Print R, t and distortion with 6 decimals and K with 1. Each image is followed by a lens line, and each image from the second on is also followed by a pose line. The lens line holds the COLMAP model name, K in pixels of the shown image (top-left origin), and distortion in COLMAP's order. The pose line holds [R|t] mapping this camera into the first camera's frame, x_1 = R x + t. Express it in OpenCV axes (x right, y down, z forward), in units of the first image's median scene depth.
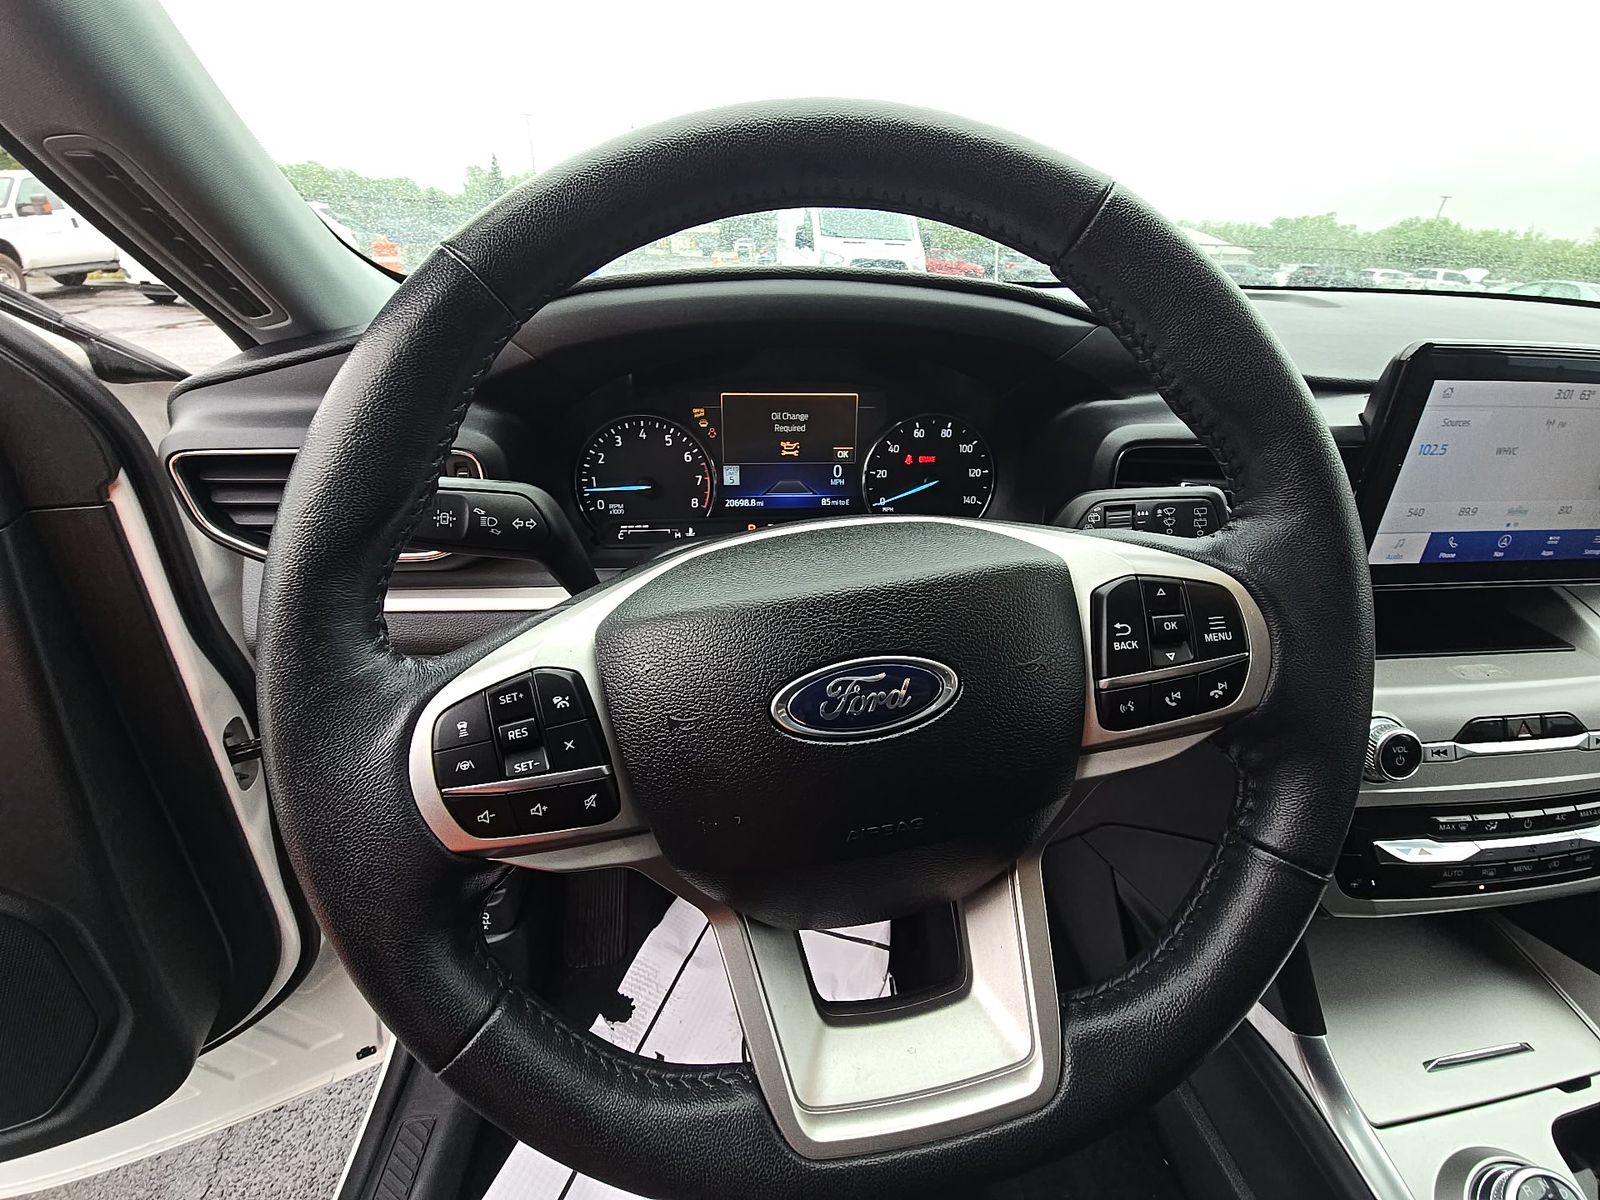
lens RADIAL K [[666.6, 0, 798.7], [0, 666.6, 590.6], [0, 0, 1]] dist [0.014084, -0.010952]
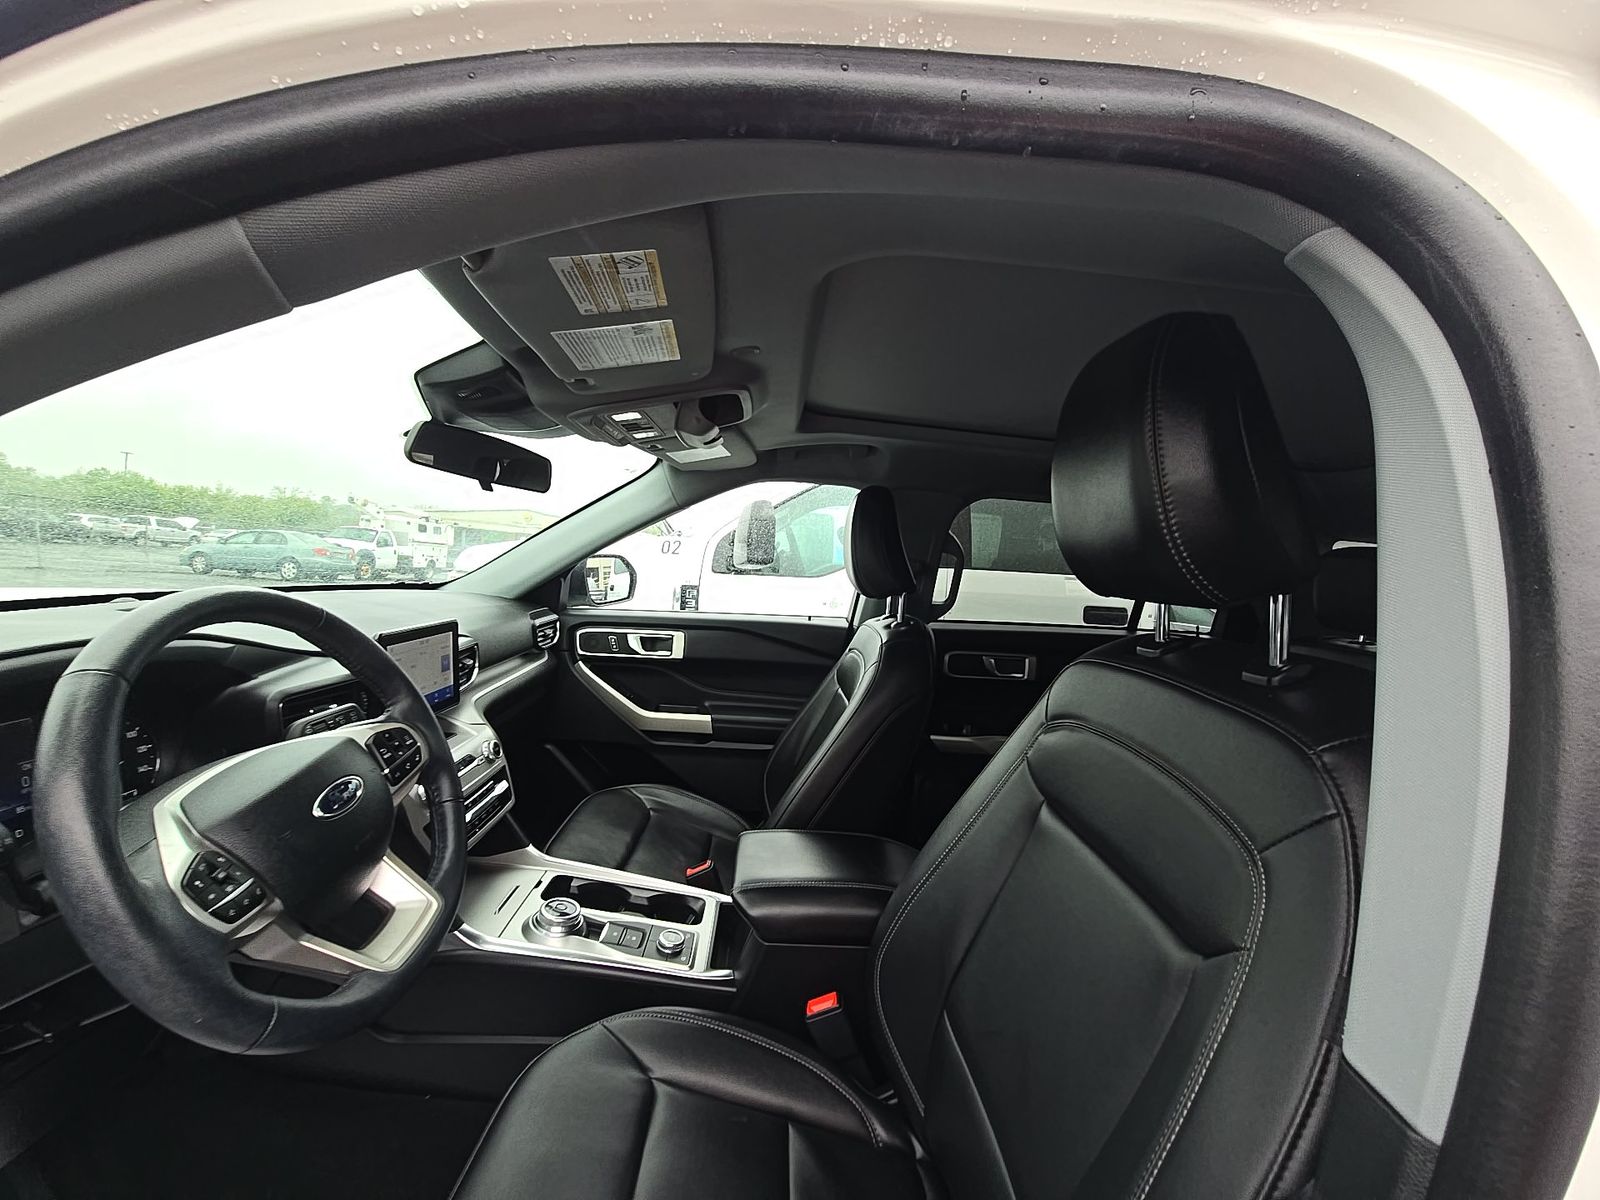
lens RADIAL K [[666.6, 0, 798.7], [0, 666.6, 590.6], [0, 0, 1]] dist [0.014084, -0.010952]
pose [[0.083520, -0.073608, 0.993784, -1.026993], [0.396653, 0.917316, 0.034609, 0.017168], [-0.914161, 0.391296, 0.105811, -0.557383]]
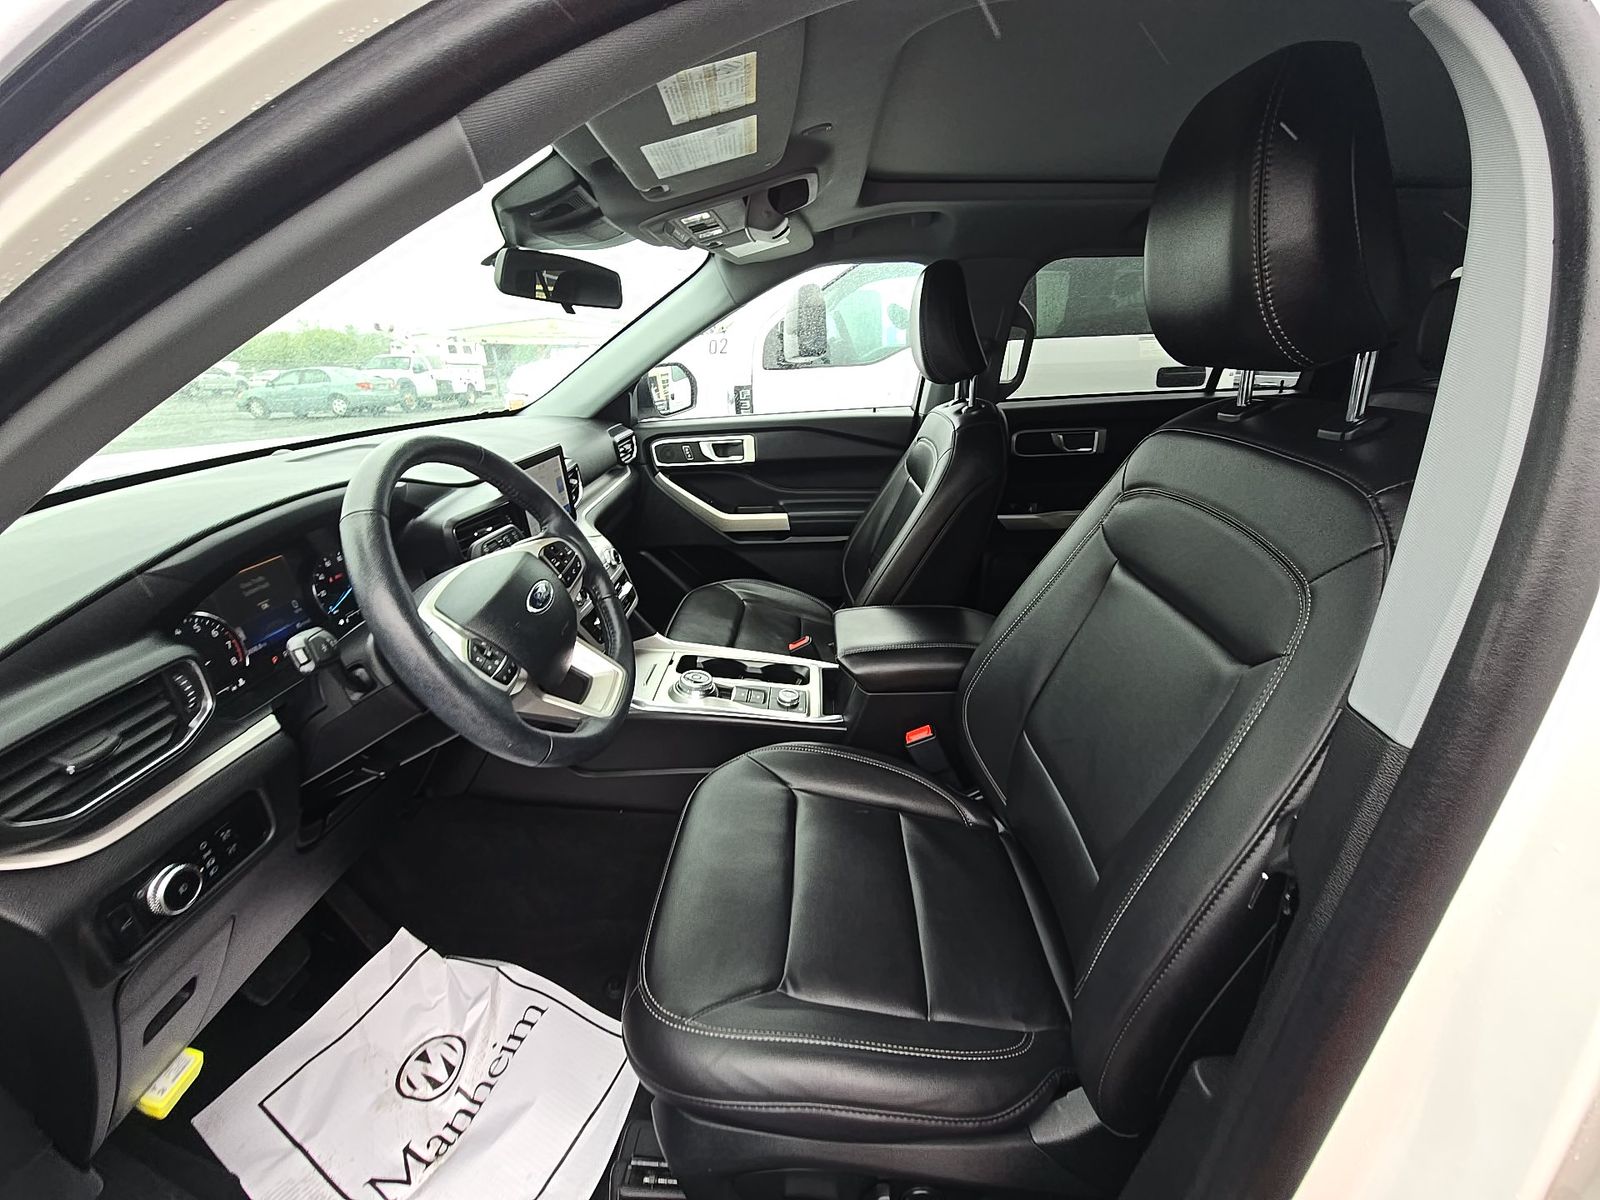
lens RADIAL K [[660.8, 0, 800.0], [0, 660.8, 600.0], [0, 0, 1]] dist [0.000142, 0.000015]
pose [[0.142837, -0.389573, 0.909852, -1.200847], [0.482099, 0.830237, 0.279800, -0.053884], [-0.864395, 0.398673, 0.306401, -0.497124]]
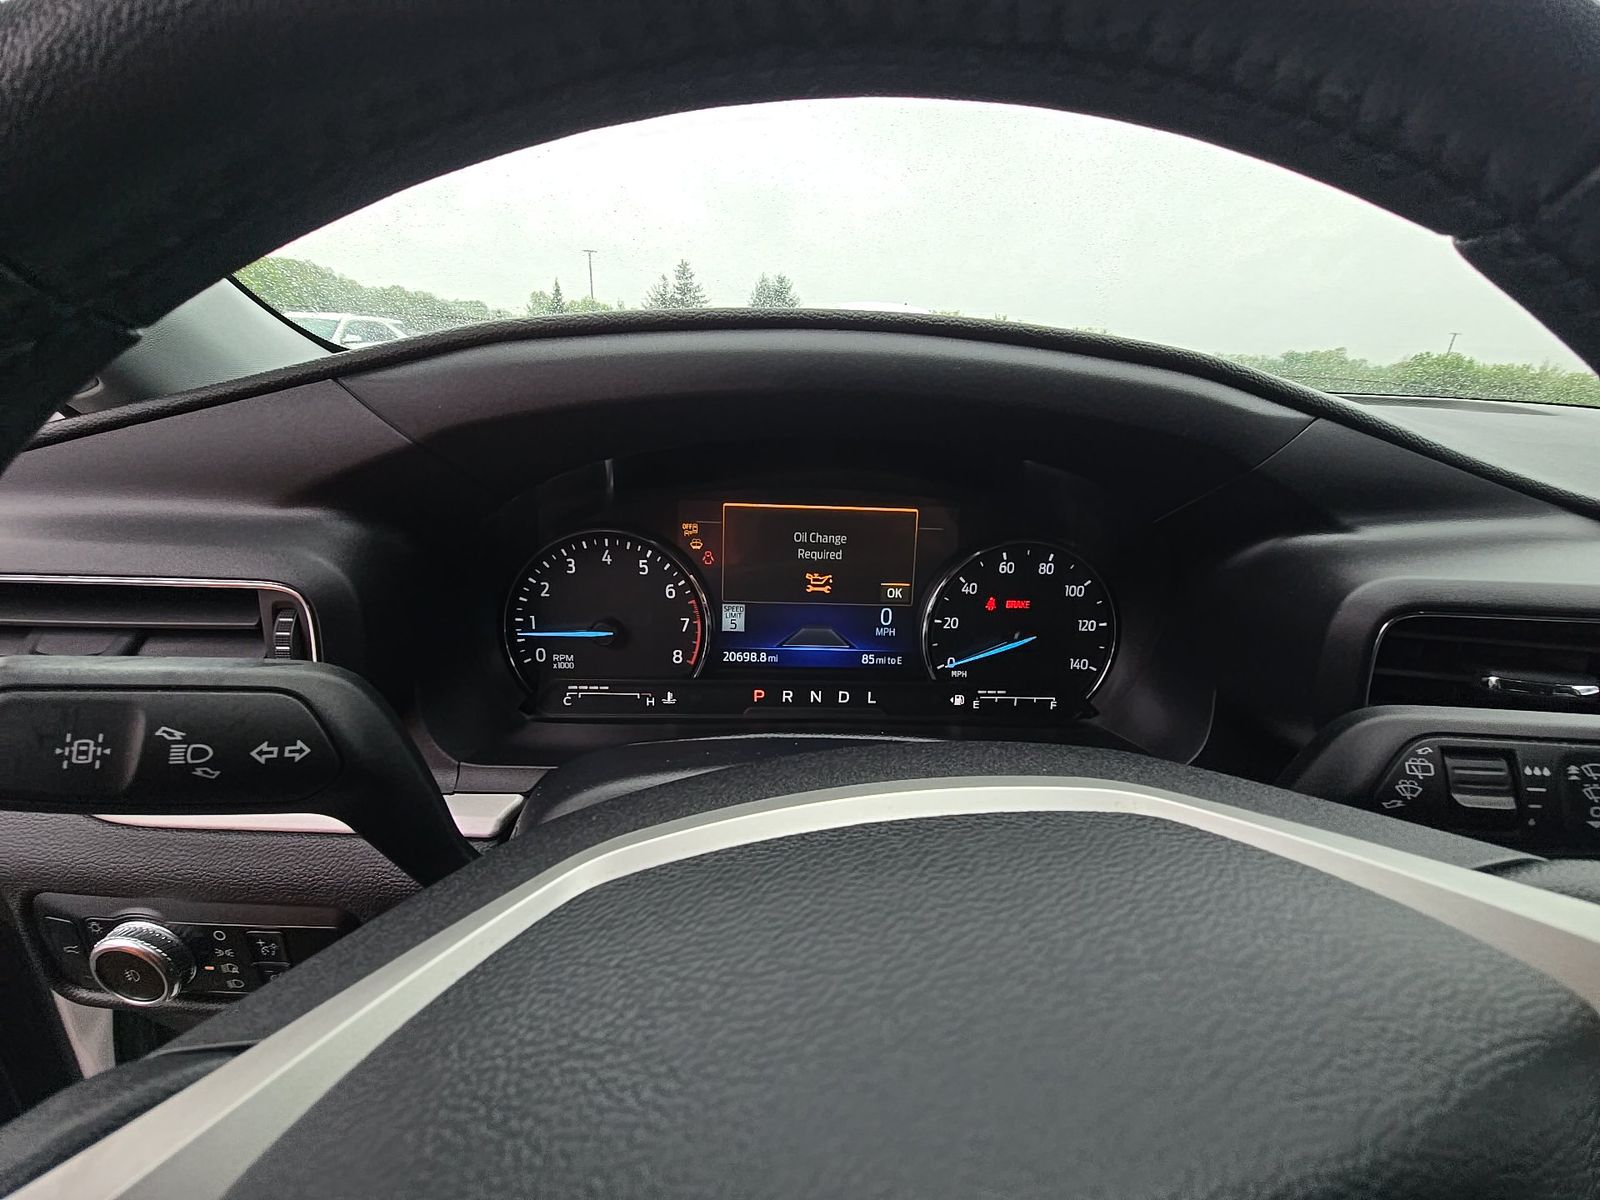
lens RADIAL K [[666.6, 0, 798.7], [0, 666.6, 590.6], [0, 0, 1]] dist [0.014084, -0.010952]
pose [[0.998688, 0.033803, -0.038469, -0.007119], [-0.039272, 0.987650, -0.151672, -0.099887], [0.032867, 0.152983, 0.987682, 0.317834]]
